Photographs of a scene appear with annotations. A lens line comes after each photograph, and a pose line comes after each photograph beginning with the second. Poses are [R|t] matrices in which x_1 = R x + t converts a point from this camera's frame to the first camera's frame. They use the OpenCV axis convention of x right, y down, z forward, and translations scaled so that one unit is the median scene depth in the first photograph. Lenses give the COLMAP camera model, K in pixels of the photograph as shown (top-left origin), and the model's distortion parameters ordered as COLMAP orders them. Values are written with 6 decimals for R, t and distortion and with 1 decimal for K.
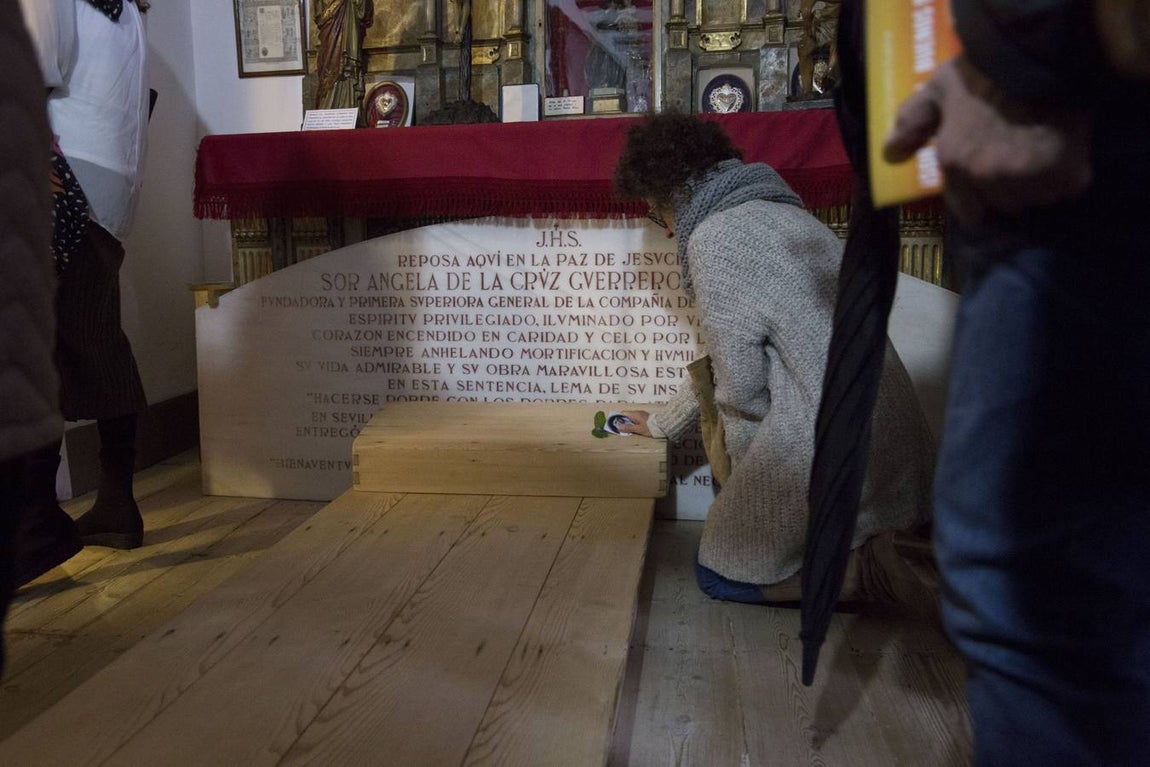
lens RADIAL K [[997.5, 0, 575.0], [0, 997.5, 383.5], [0, 0, 1]] dist [-0.069431, 0.142458]
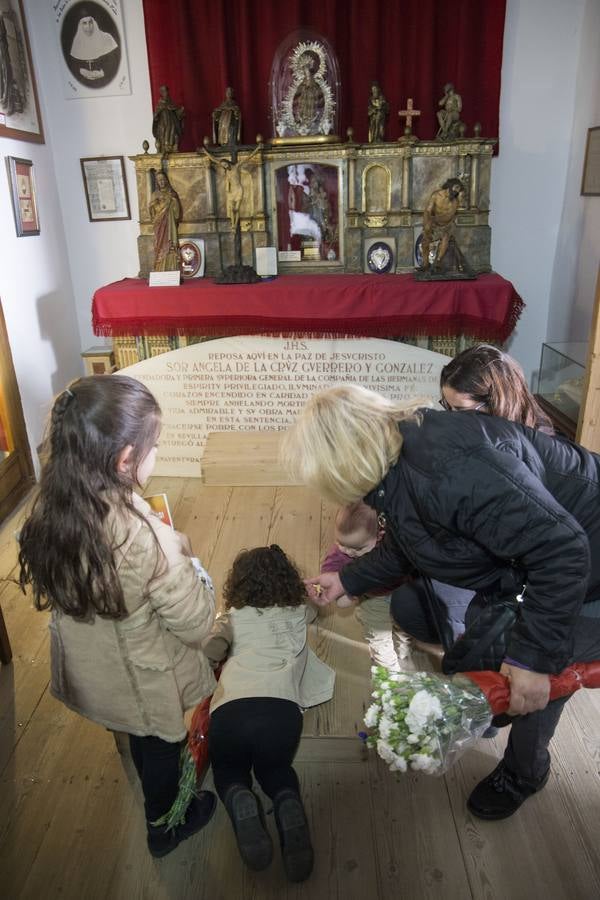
lens RADIAL K [[615.5, 0, 300.0], [0, 615.5, 450.0], [0, 0, 1]] dist [-0.131659, 0.095428]
pose [[0.995813, -0.054992, 0.073028, -0.101365], [0.034630, 0.966222, 0.255374, -0.242511], [-0.084605, -0.251775, 0.964081, -0.168909]]
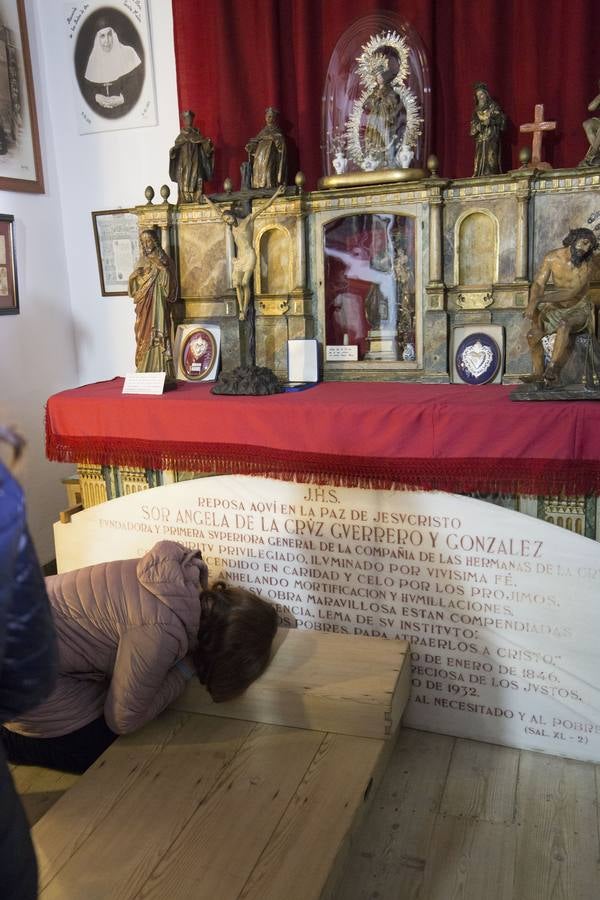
lens RADIAL K [[837.1, 0, 300.0], [0, 837.1, 450.0], [0, 0, 1]] dist [-0.052196, 0.151740]
pose [[0.979128, 0.007454, -0.203108, 0.155144], [0.009571, 0.996528, 0.082708, -0.272375], [0.203020, -0.082926, 0.975657, 0.025093]]
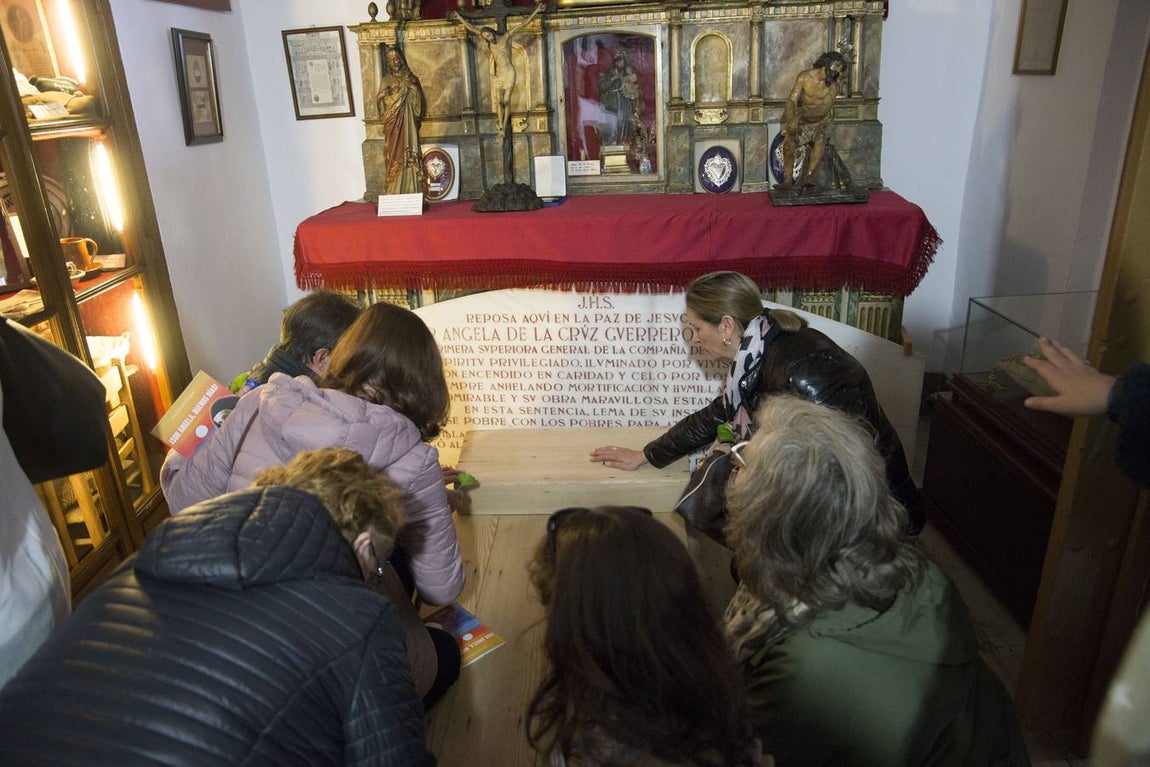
lens RADIAL K [[786.5, 0, 575.0], [0, 786.5, 383.5], [0, 0, 1]] dist [-0.131659, 0.095428]
pose [[0.996409, -0.062001, 0.057667, -0.103620], [0.046799, 0.970825, 0.235176, -0.272408], [-0.070566, -0.231633, 0.970241, 0.004454]]
